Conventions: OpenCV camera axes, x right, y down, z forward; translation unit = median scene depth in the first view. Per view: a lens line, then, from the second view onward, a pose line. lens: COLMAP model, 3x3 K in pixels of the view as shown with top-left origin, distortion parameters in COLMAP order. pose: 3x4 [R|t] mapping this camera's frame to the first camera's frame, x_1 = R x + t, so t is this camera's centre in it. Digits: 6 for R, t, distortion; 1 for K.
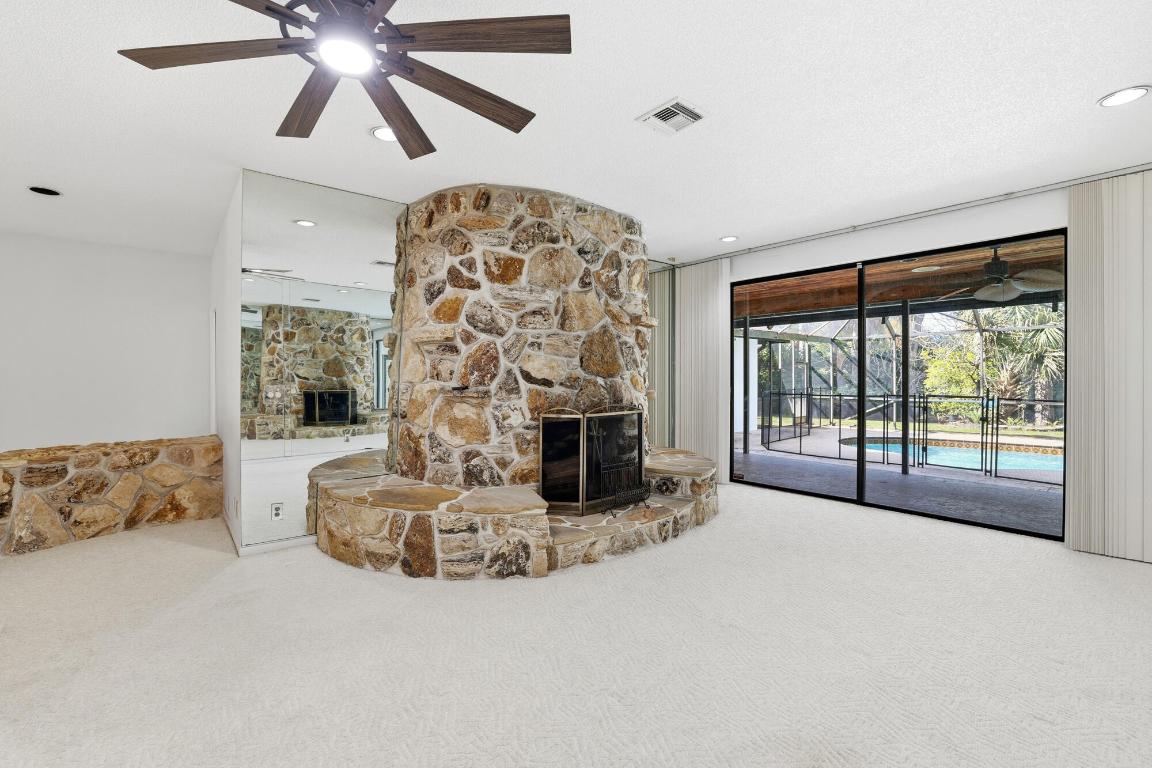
lens RADIAL K [[496.6, 0, 571.4], [0, 496.6, 378.8], [0, 0, 1]] dist [-0.035737, 0.012630]
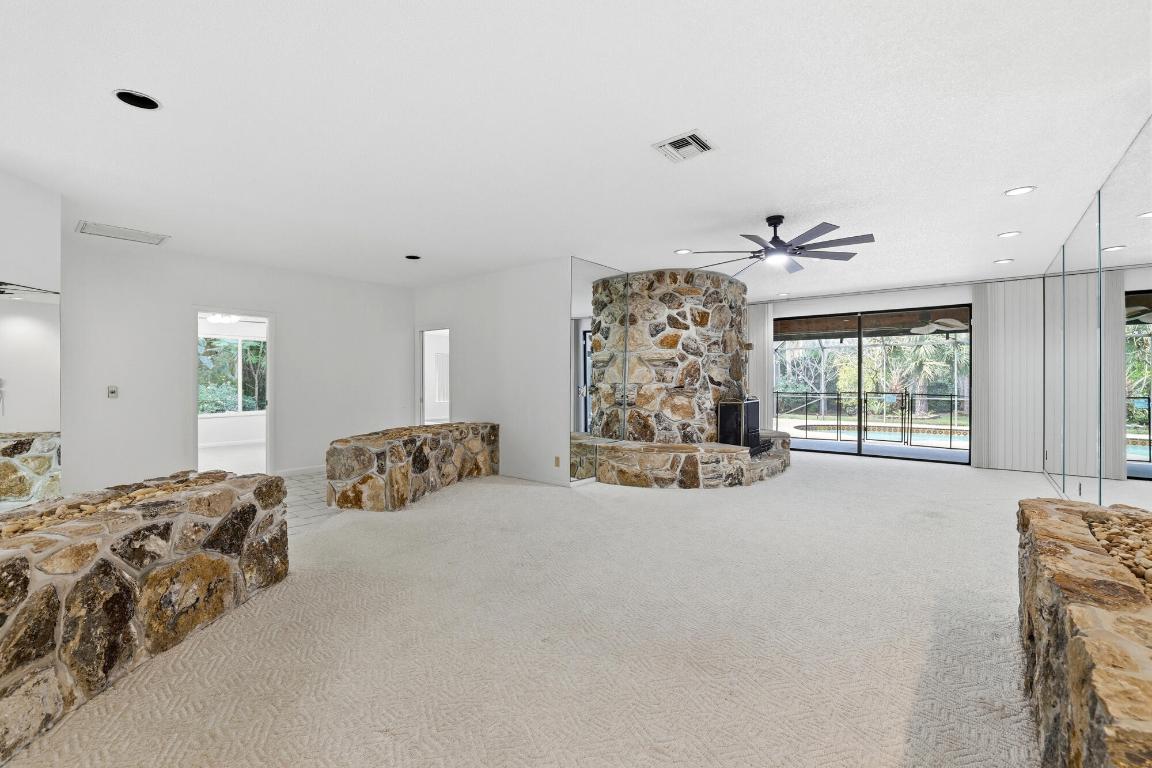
lens RADIAL K [[496.6, 0, 571.4], [0, 496.6, 378.8], [0, 0, 1]] dist [-0.035737, 0.012630]
pose [[0.983055, -0.000333, 0.183310, -0.901359], [0.001245, 0.999987, -0.004858, -0.001649], [-0.183306, 0.005004, 0.983043, -0.621595]]
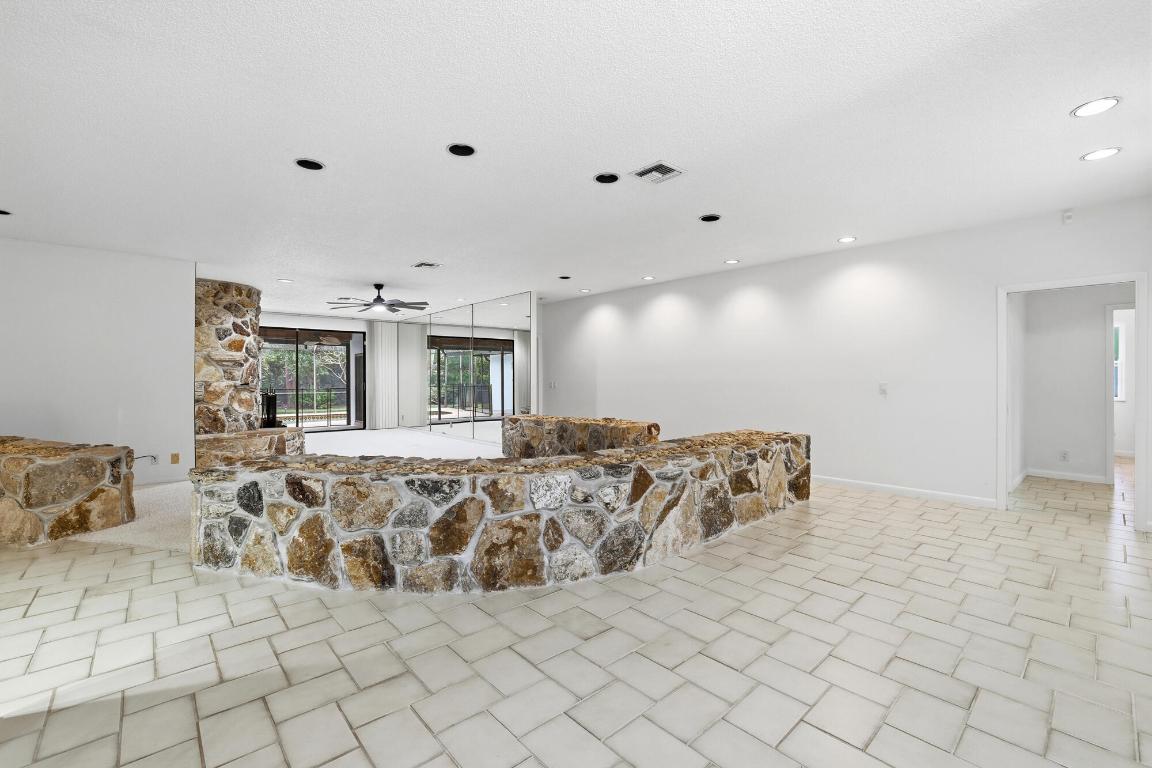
lens RADIAL K [[496.6, 0, 571.4], [0, 496.6, 378.8], [0, 0, 1]] dist [-0.035737, 0.012630]
pose [[-0.037621, -0.000659, 0.999292, -2.290660], [0.005144, 0.999986, 0.000853, 0.002153], [-0.999279, 0.005172, -0.037617, -0.277109]]
